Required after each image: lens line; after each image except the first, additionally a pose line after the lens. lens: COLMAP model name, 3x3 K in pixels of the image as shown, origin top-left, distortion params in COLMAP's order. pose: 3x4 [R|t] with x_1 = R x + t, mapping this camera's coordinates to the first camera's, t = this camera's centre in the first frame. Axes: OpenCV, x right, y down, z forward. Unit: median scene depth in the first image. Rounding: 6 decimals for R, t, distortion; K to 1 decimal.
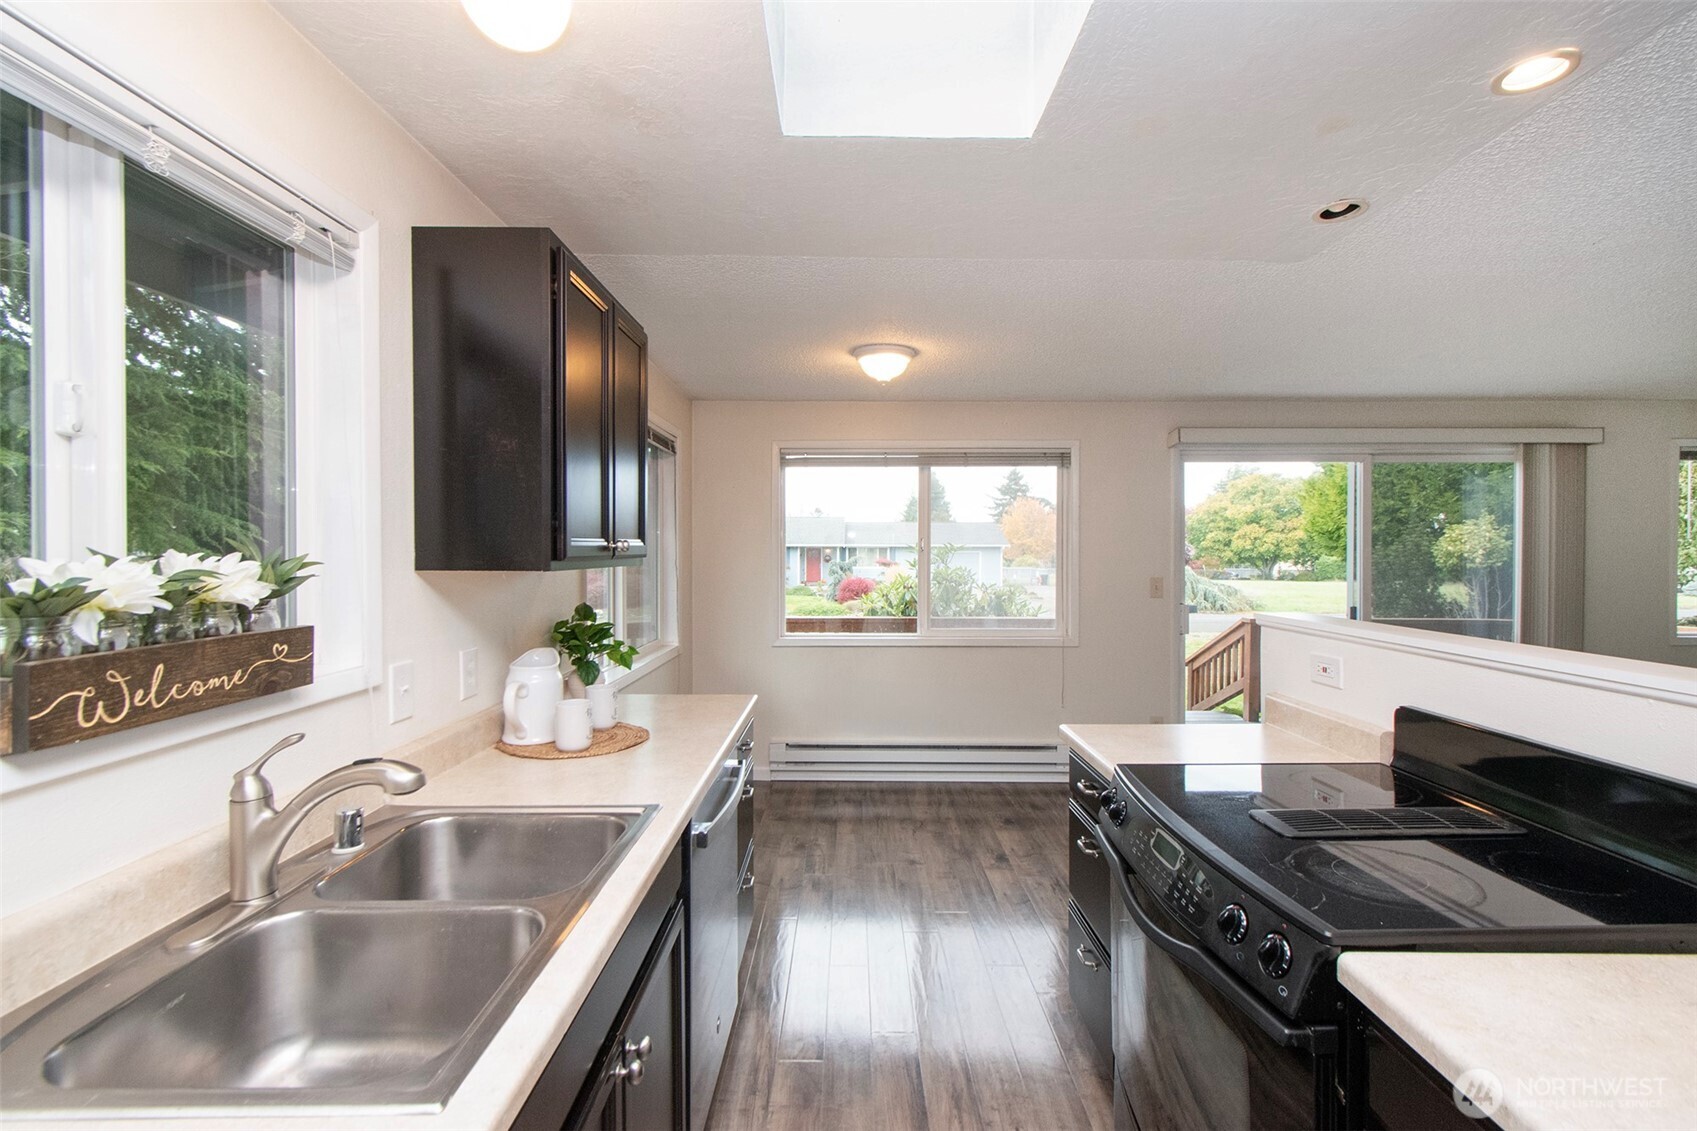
lens RADIAL K [[758.8, 0, 853.5], [0, 758.8, 571.6], [0, 0, 1]] dist [-0.001918, -0.000332]
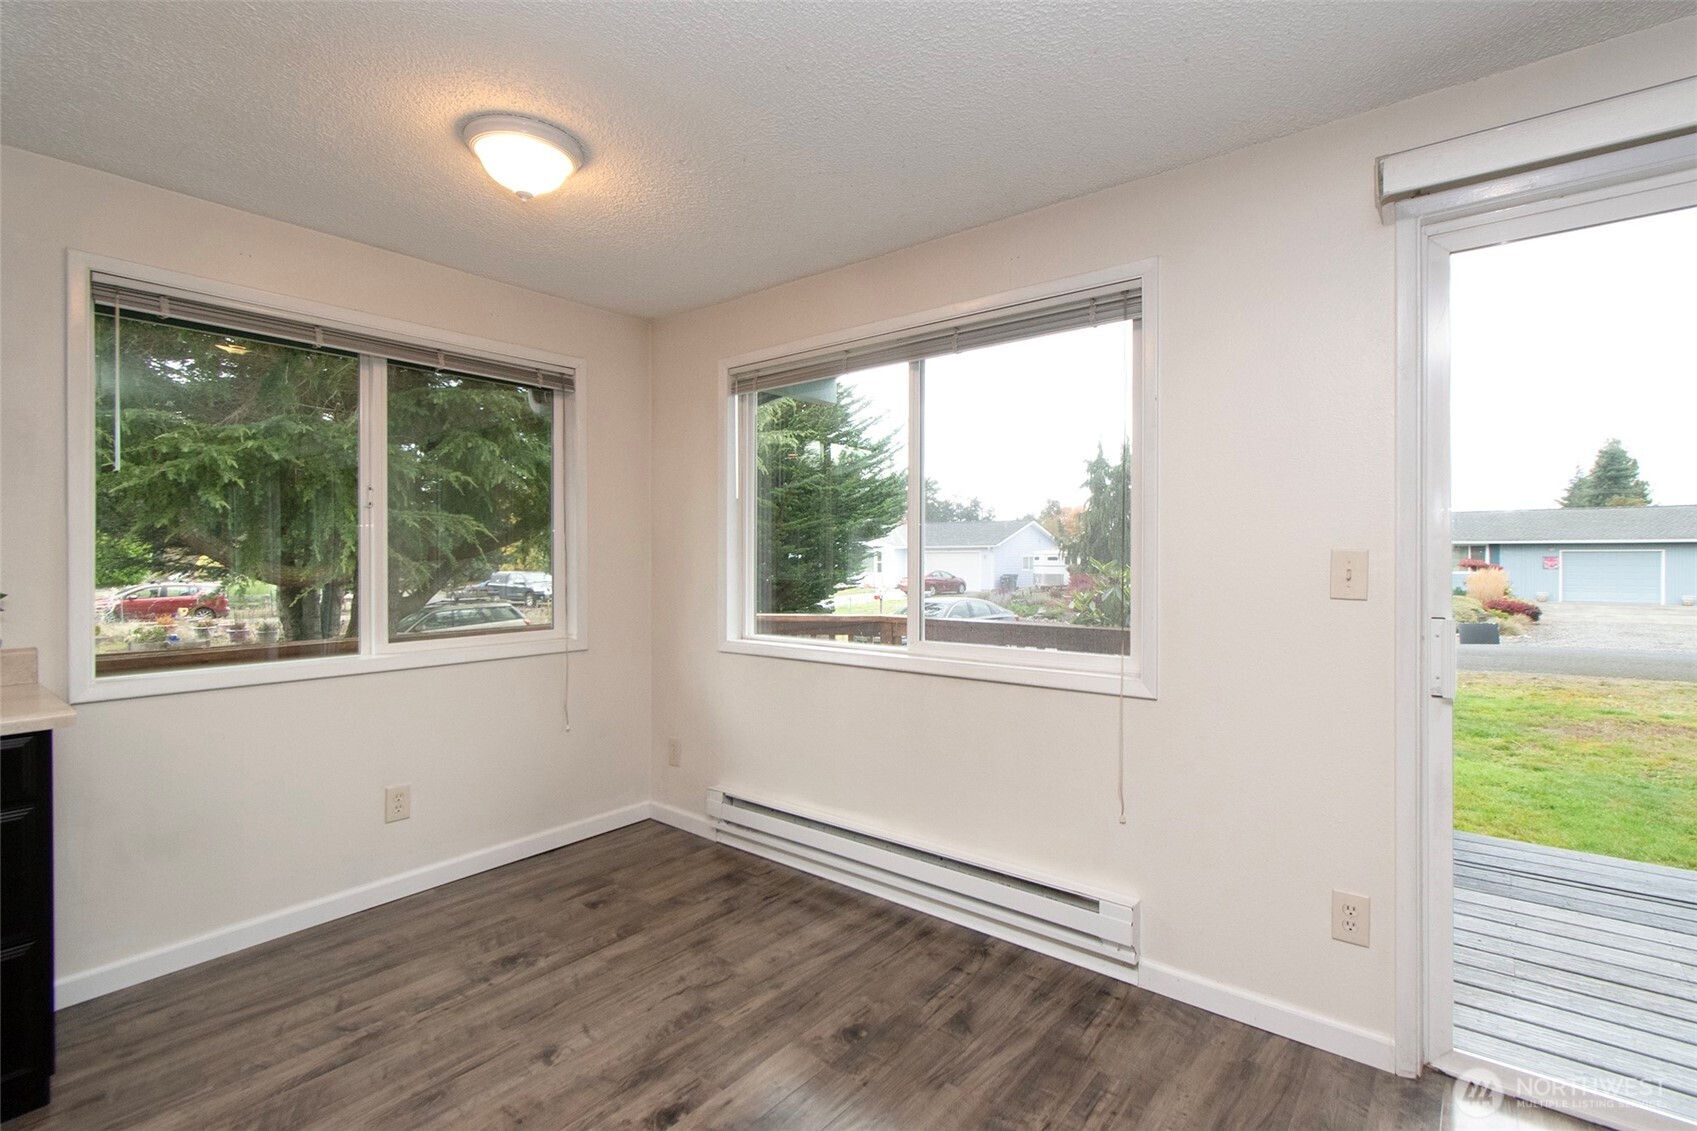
lens RADIAL K [[787.0, 0, 886.3], [0, 787.0, 560.5], [0, 0, 1]] dist [-0.000299, 0.000070]
pose [[0.793144, -0.000347, -0.609034, 0.322641], [-0.012497, 0.999780, -0.016844, 0.017563], [0.608905, 0.020971, 0.792966, 0.361247]]
